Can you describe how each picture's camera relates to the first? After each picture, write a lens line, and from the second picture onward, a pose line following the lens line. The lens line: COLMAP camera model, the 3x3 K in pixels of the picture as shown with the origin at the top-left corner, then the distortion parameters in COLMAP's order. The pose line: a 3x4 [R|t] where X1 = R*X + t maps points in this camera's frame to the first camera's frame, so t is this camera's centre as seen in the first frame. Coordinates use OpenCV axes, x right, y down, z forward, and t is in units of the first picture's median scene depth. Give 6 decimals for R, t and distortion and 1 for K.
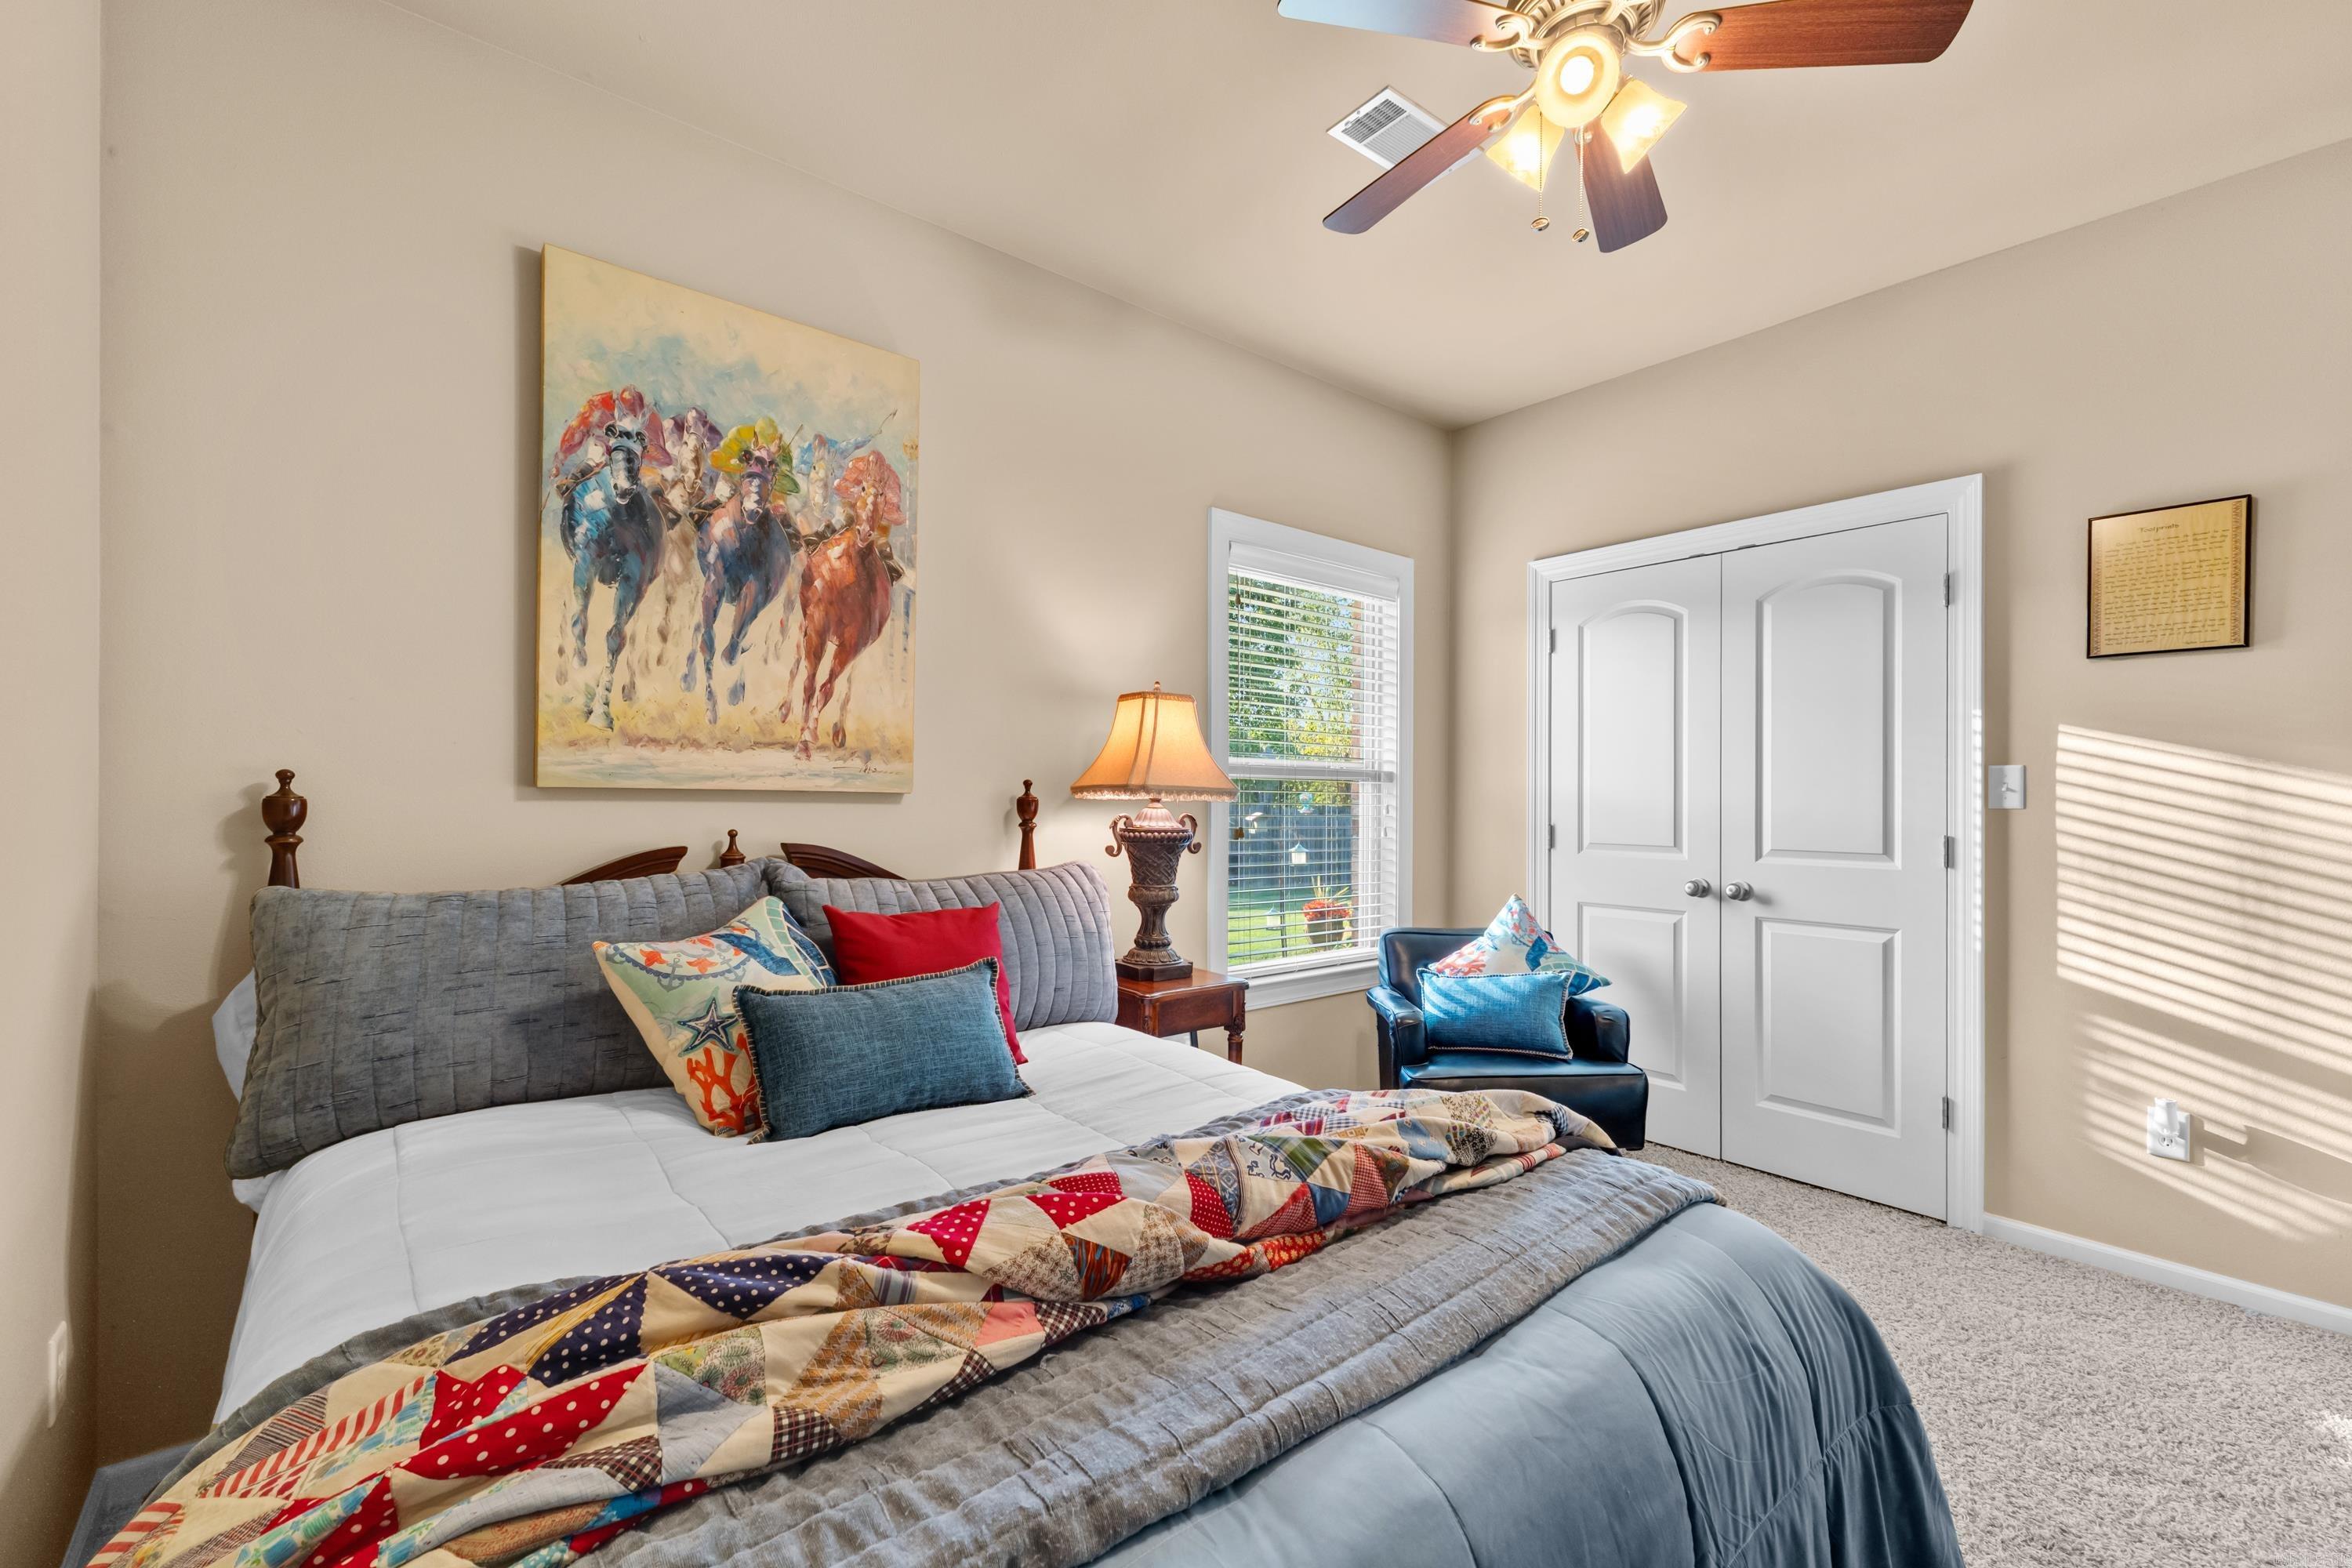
lens RADIAL K [[1015.3, 0, 1183.6], [0, 1015.3, 796.8], [0, 0, 1]] dist [0.008294, 0.000383]
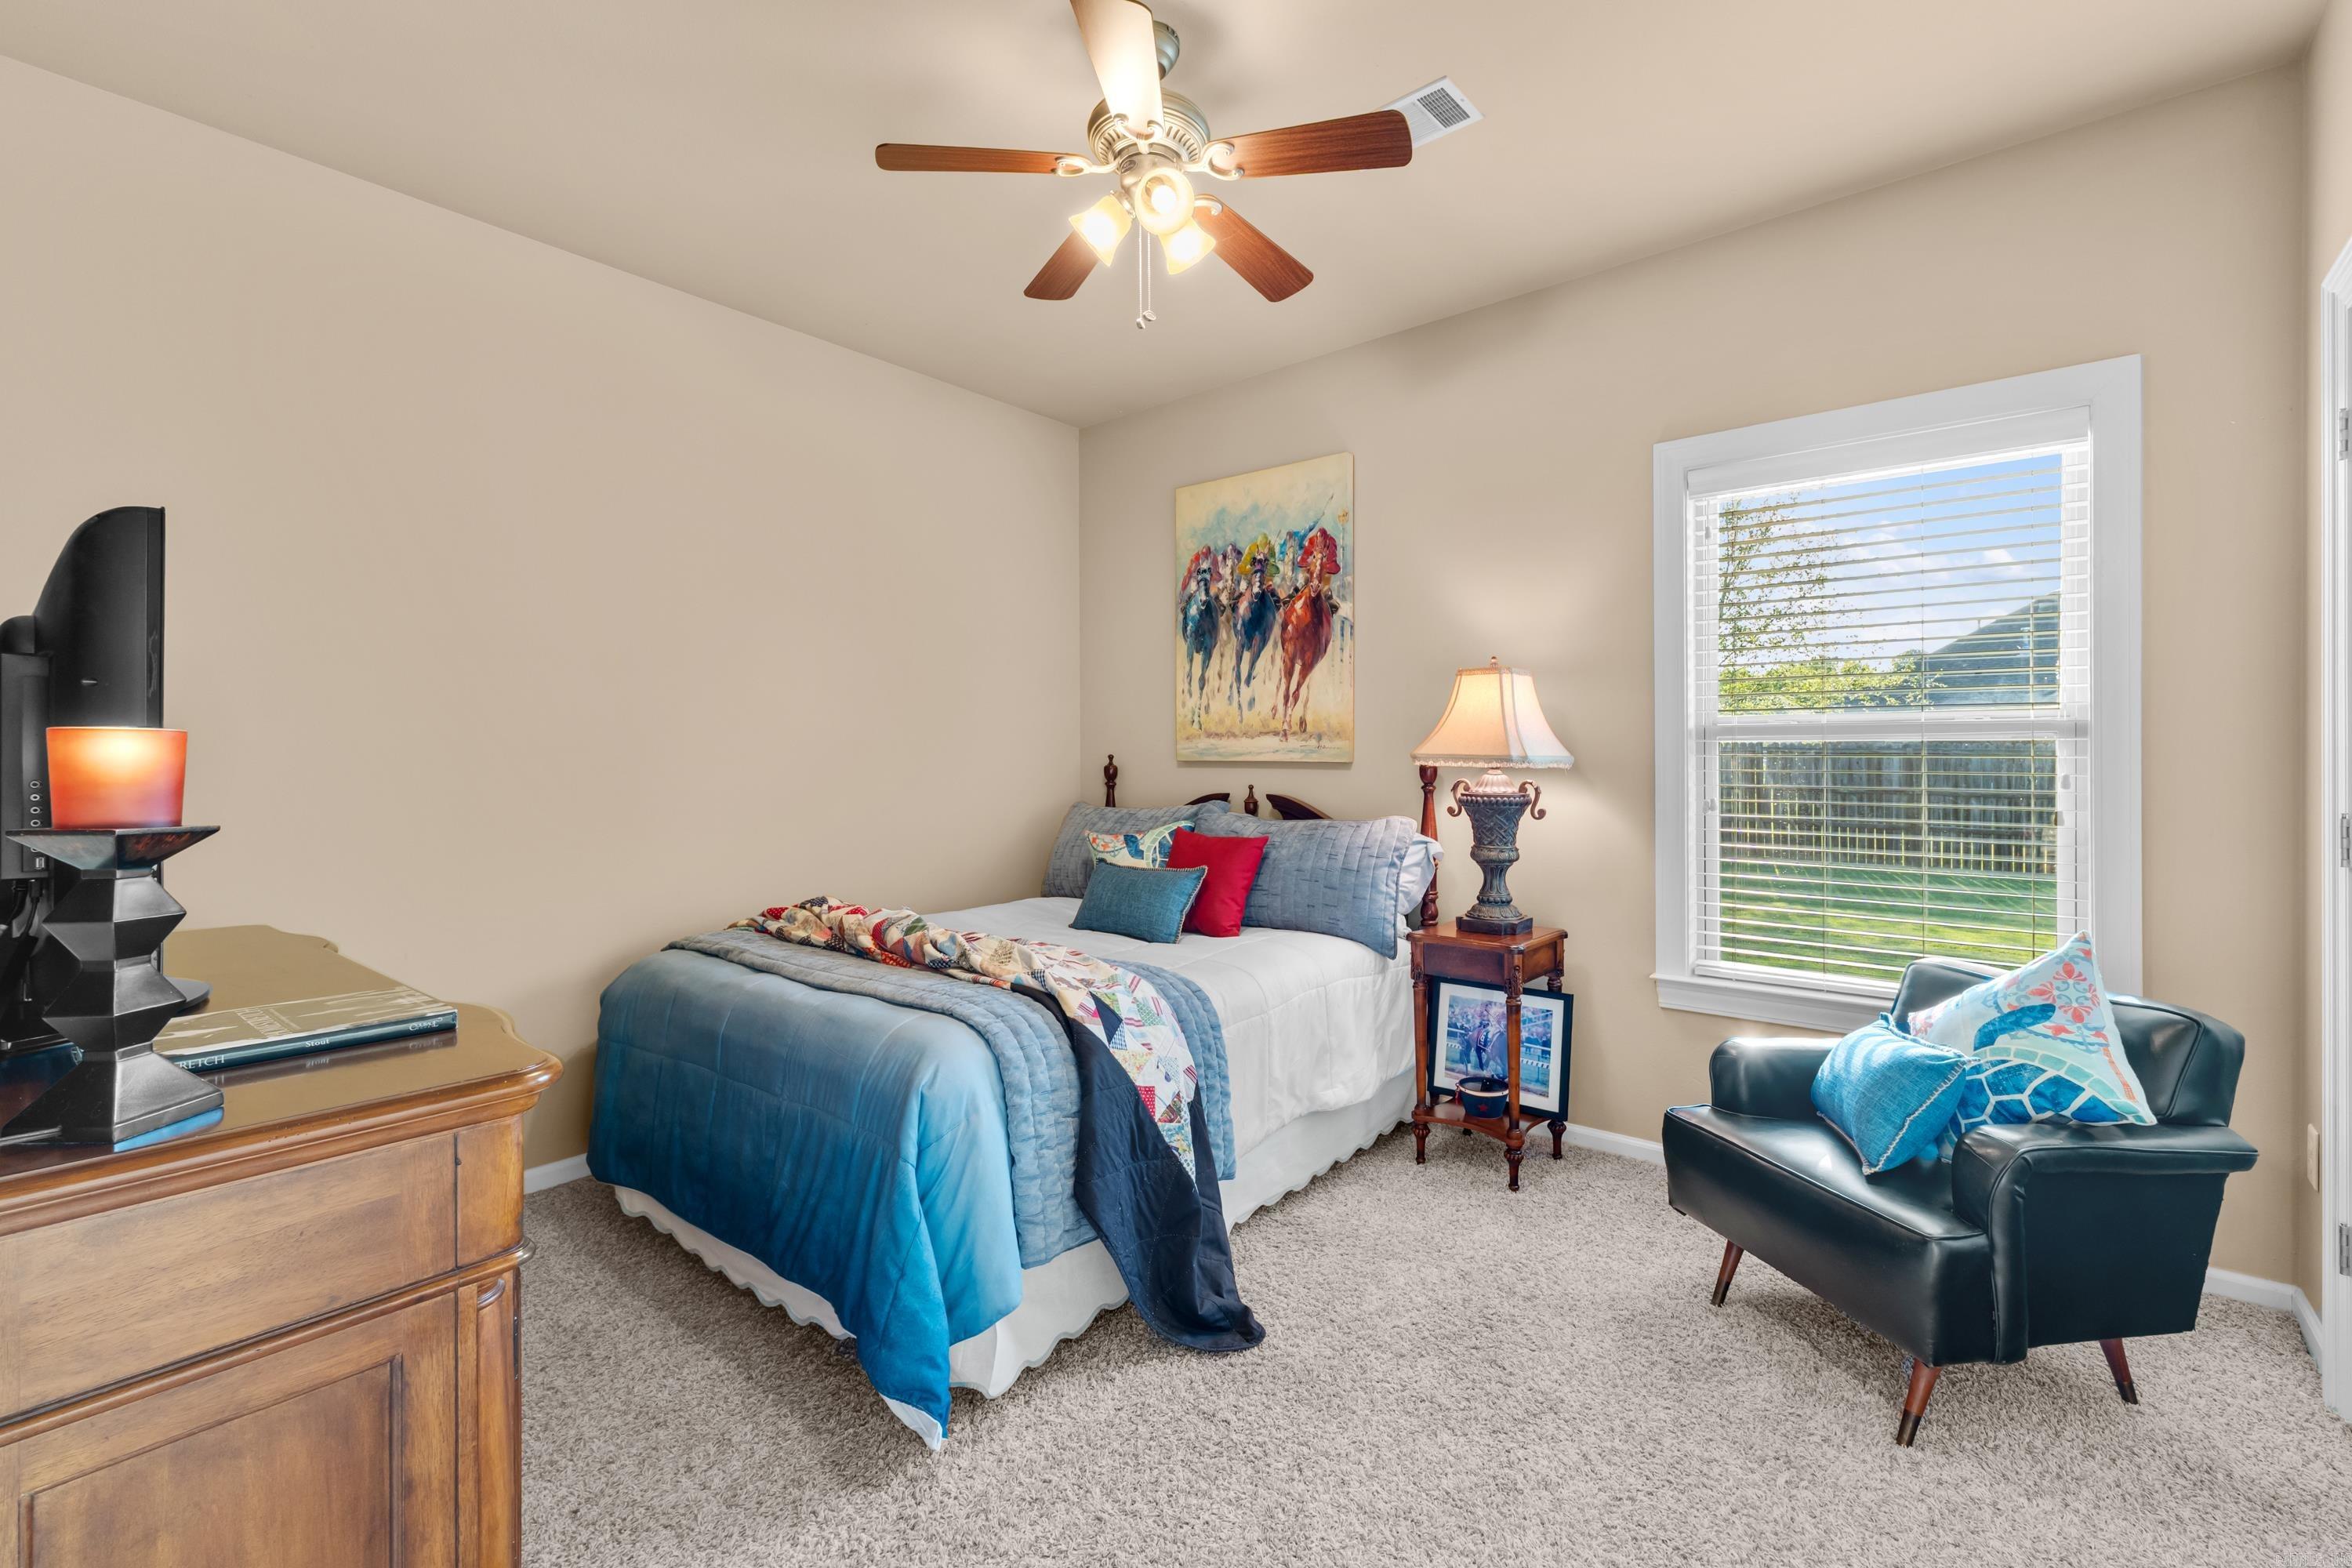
lens RADIAL K [[1015.3, 0, 1184.0], [0, 1015.3, 767.3], [0, 0, 1]] dist [0.008294, 0.000383]
pose [[0.167030, -0.001134, -0.985951, 1.184223], [0.001441, 0.999999, -0.000906, 0.004574], [0.985951, -0.001269, 0.167031, 0.603492]]
